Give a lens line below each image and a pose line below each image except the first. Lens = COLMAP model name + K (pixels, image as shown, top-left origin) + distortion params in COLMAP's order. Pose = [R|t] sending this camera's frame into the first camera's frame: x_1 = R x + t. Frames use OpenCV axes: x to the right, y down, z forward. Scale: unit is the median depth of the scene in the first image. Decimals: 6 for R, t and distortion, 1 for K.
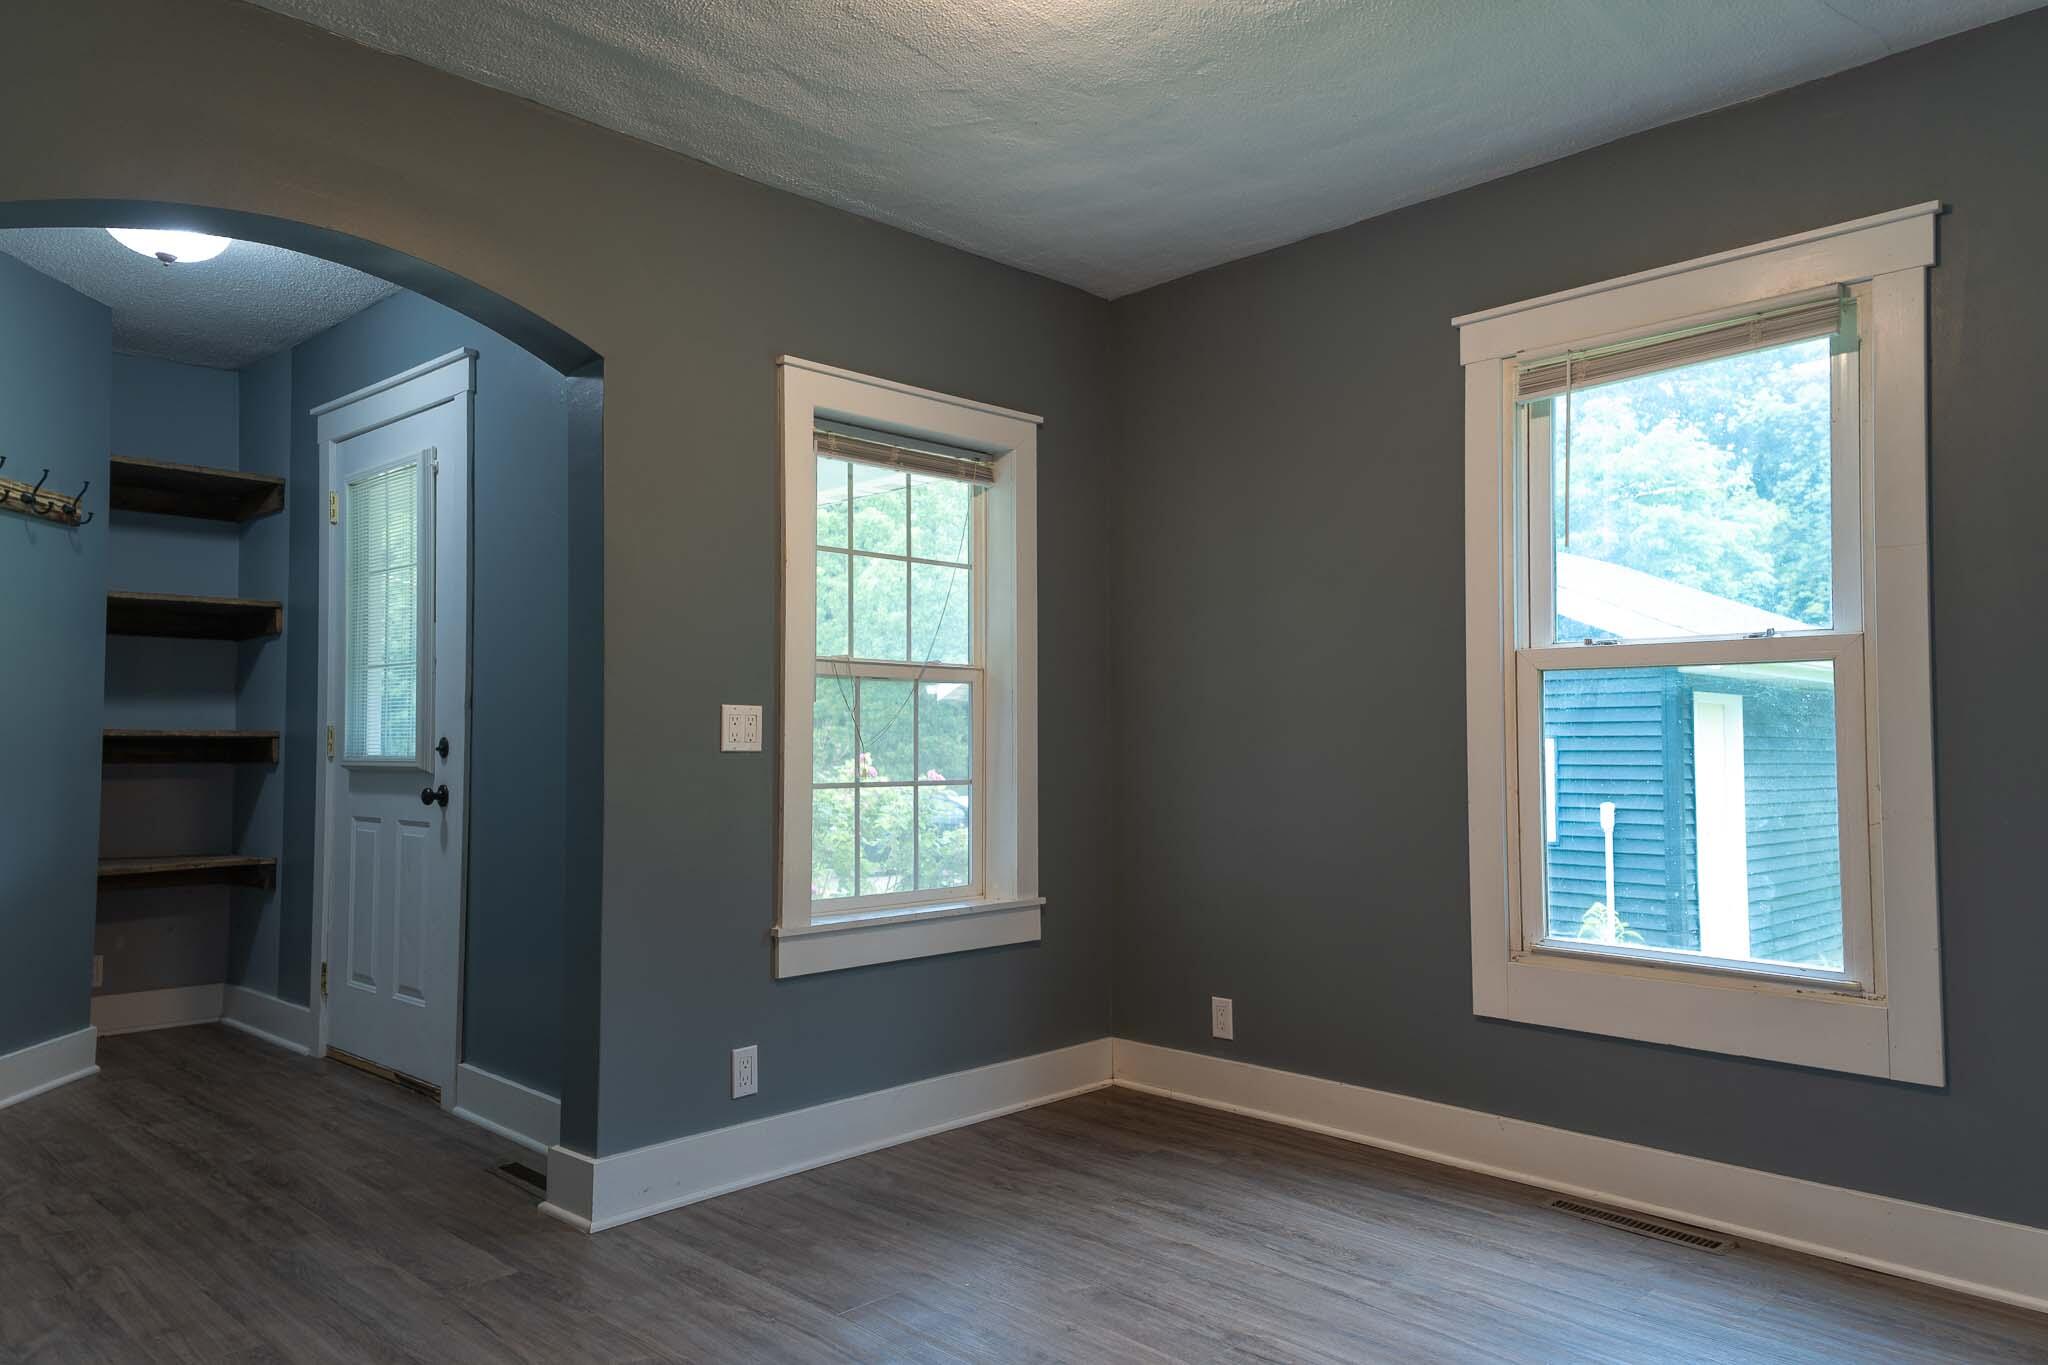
lens RADIAL K [[1387.6, 0, 1031.6], [0, 1387.6, 680.6], [0, 0, 1]] dist [0.050597, -0.002673]
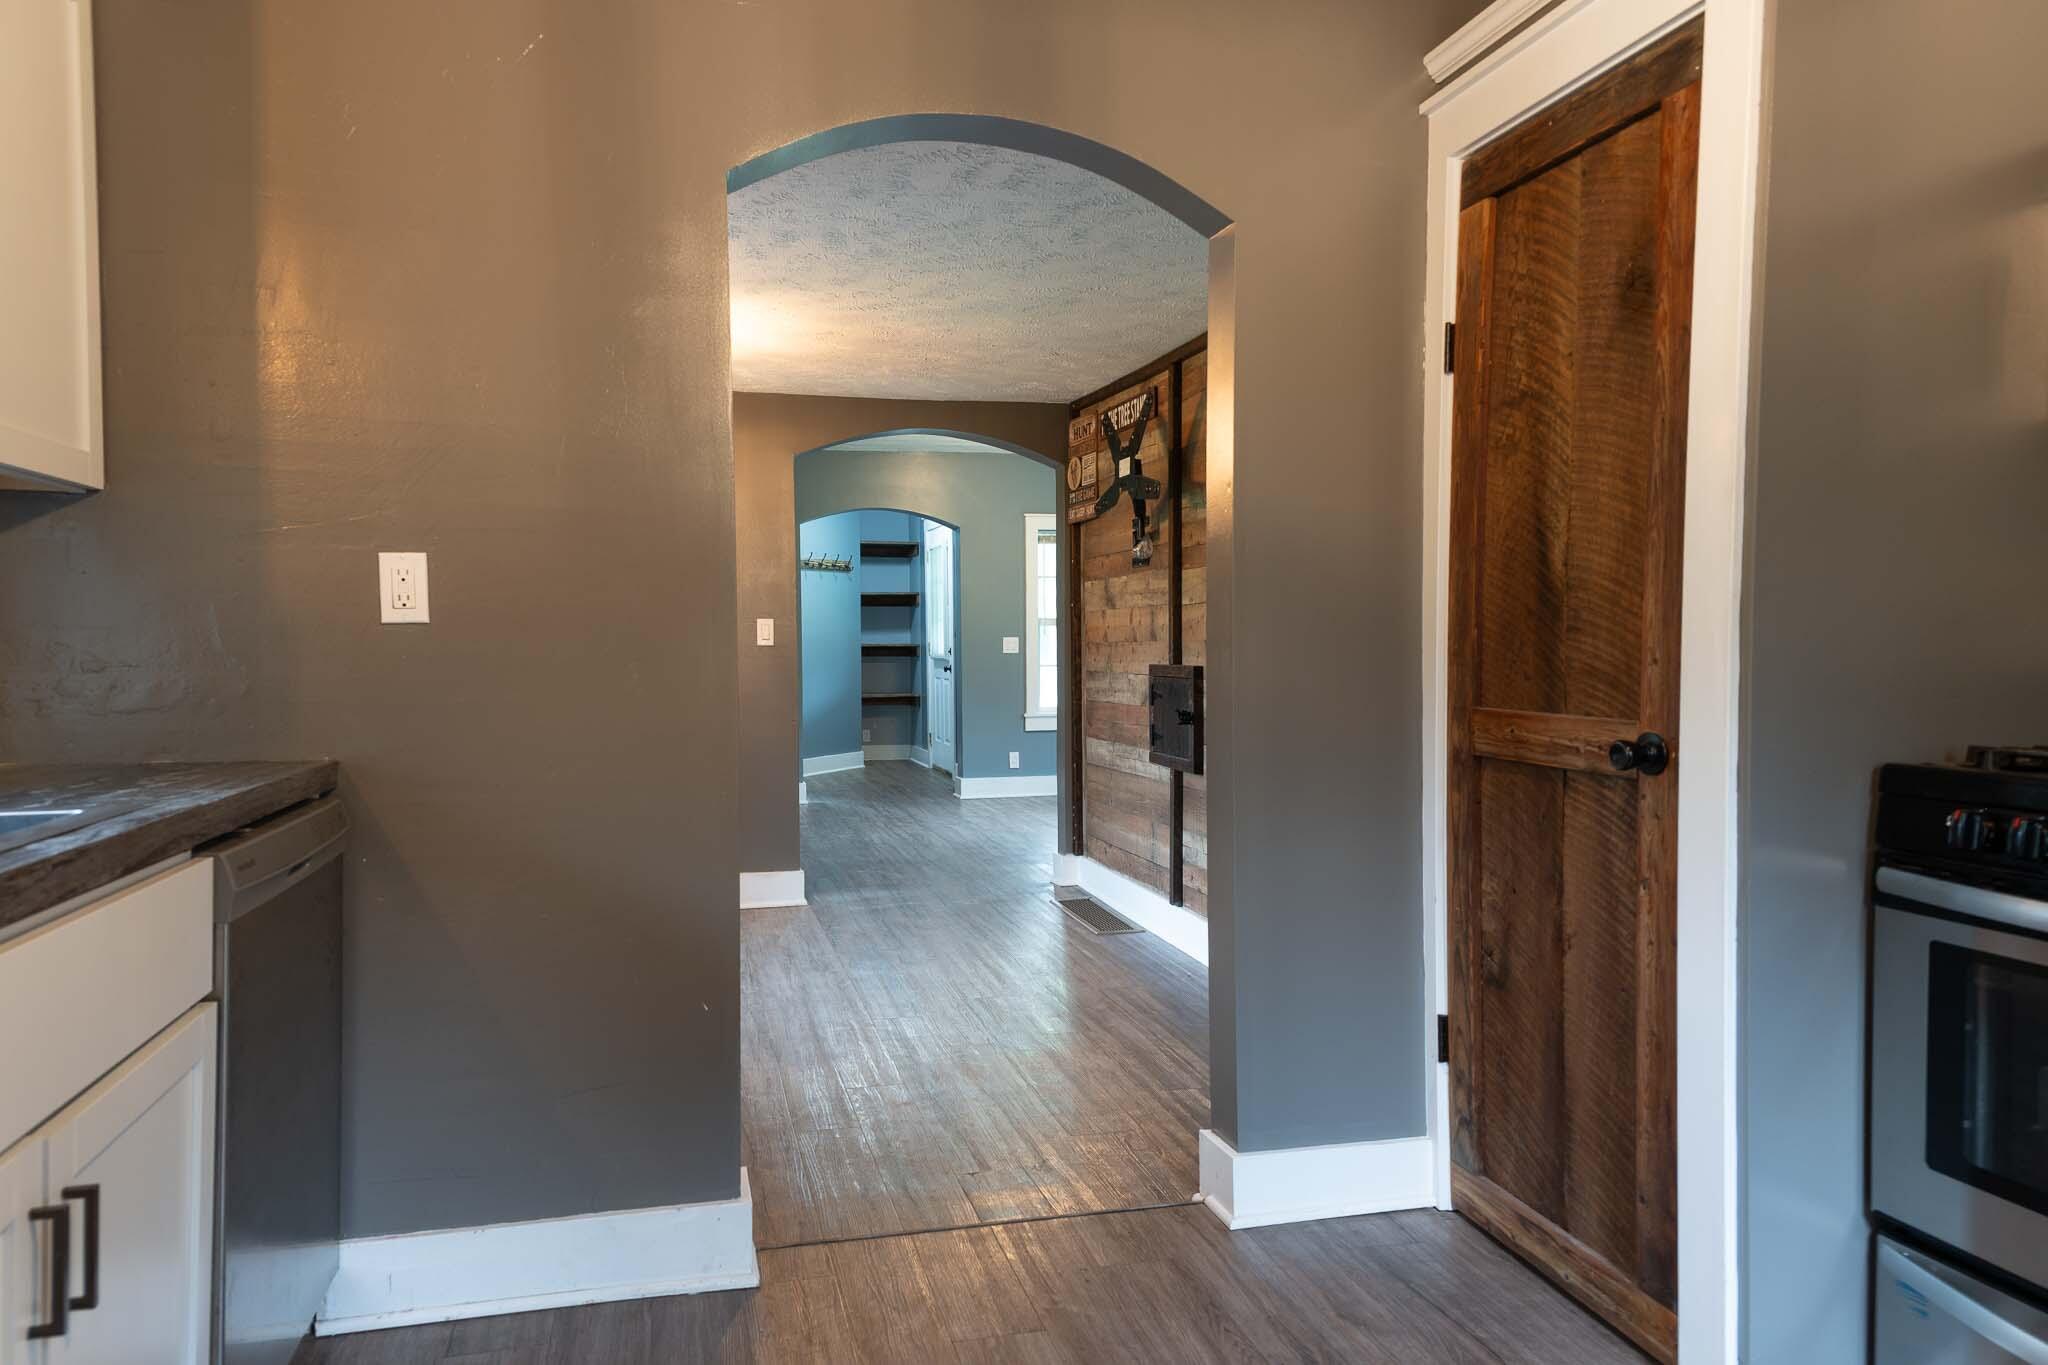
lens RADIAL K [[1387.6, 0, 1026.9], [0, 1387.6, 685.1], [0, 0, 1]] dist [0.050597, -0.002673]
pose [[0.854163, 0.014142, -0.519812, 1.136974], [0.026265, 0.997181, 0.070289, -0.073742], [0.519341, -0.073691, 0.851384, -1.256602]]
